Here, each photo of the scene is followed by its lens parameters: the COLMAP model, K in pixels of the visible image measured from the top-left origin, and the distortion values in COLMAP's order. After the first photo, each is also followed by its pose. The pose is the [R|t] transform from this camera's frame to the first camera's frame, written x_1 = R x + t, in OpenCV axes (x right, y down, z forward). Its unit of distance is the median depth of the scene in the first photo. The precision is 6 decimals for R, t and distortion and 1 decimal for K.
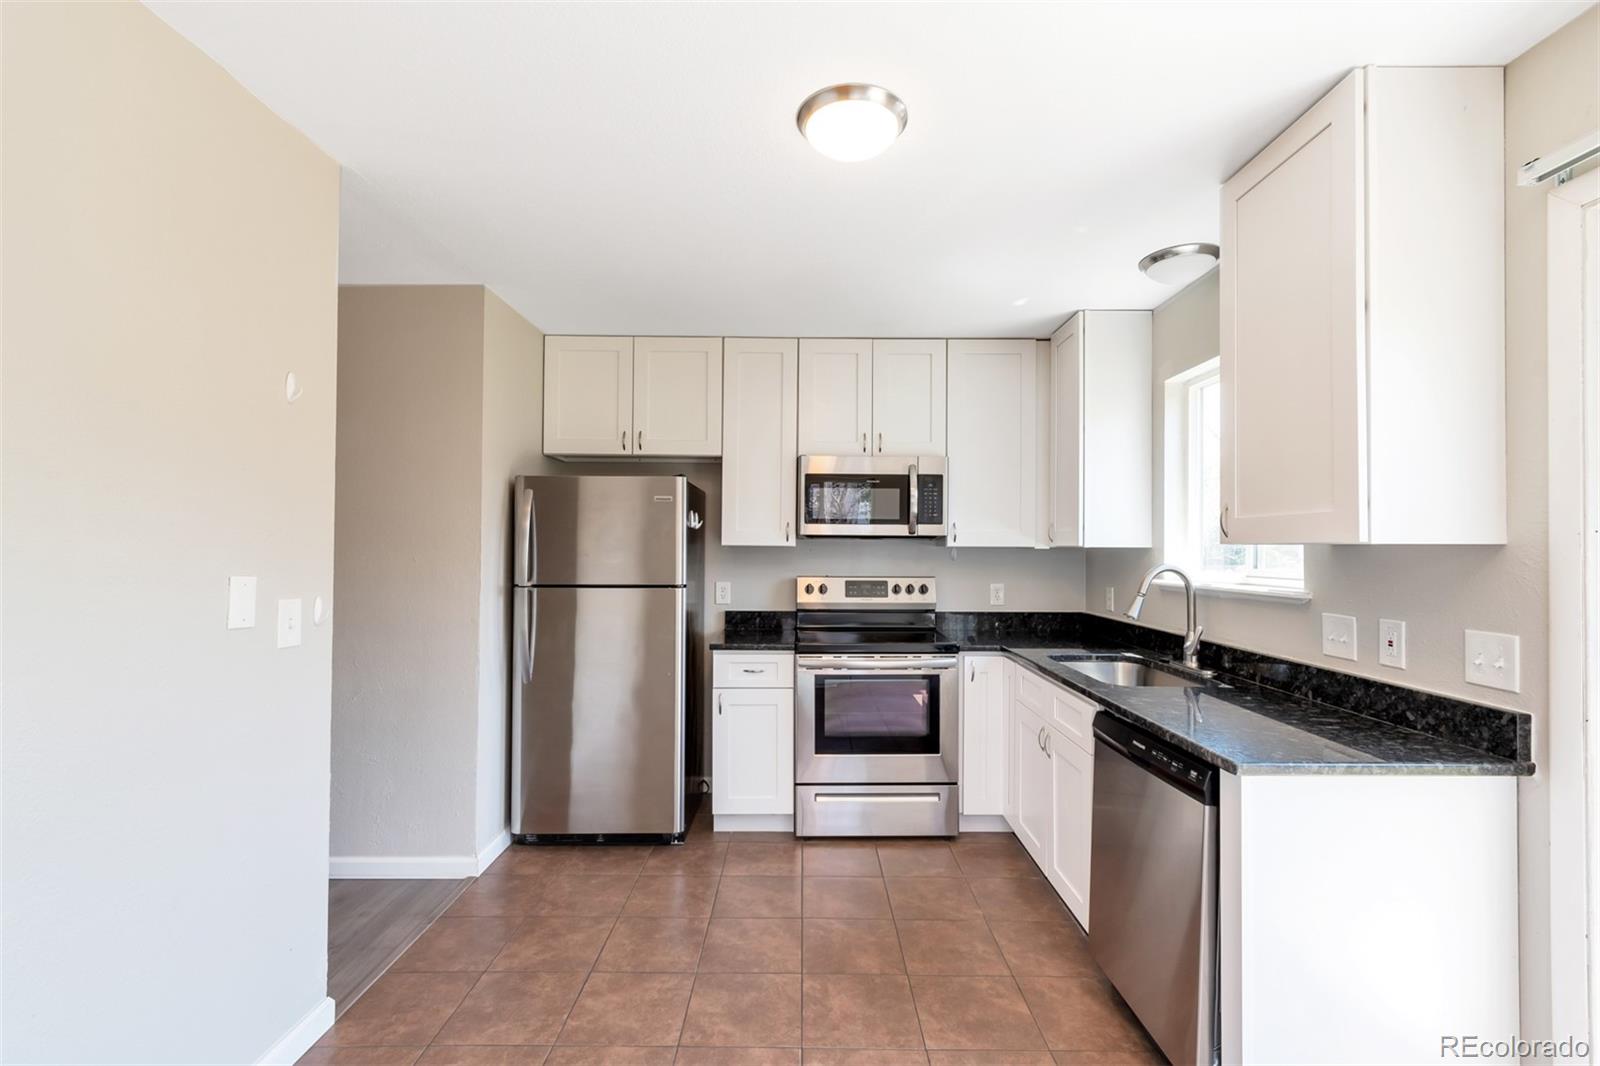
lens RADIAL K [[702.6, 0, 798.4], [0, 702.6, 537.8], [0, 0, 1]] dist [-0.001279, -0.000240]
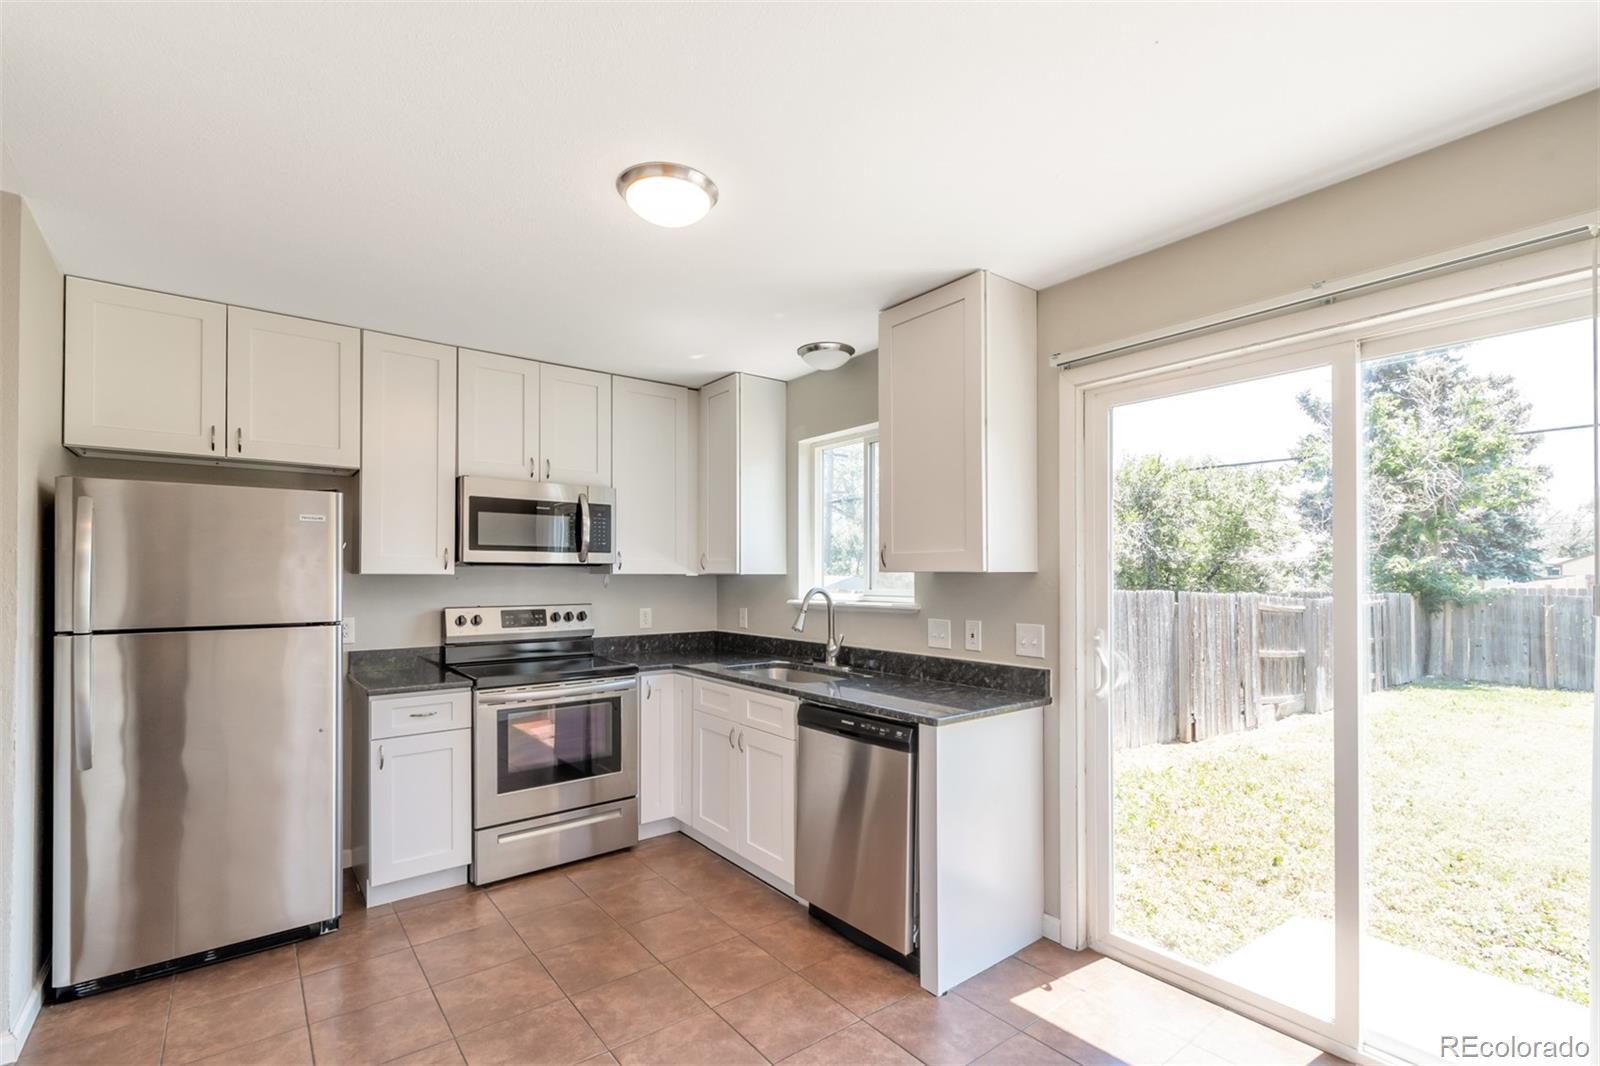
lens RADIAL K [[721.3, 0, 798.7], [0, 721.3, 564.0], [0, 0, 1]] dist [-0.000017, 0.000073]
pose [[0.790298, 0.003862, 0.612711, -0.253643], [-0.004503, 0.999990, -0.000496, -0.003602], [-0.612707, -0.002367, 0.790307, -0.017556]]
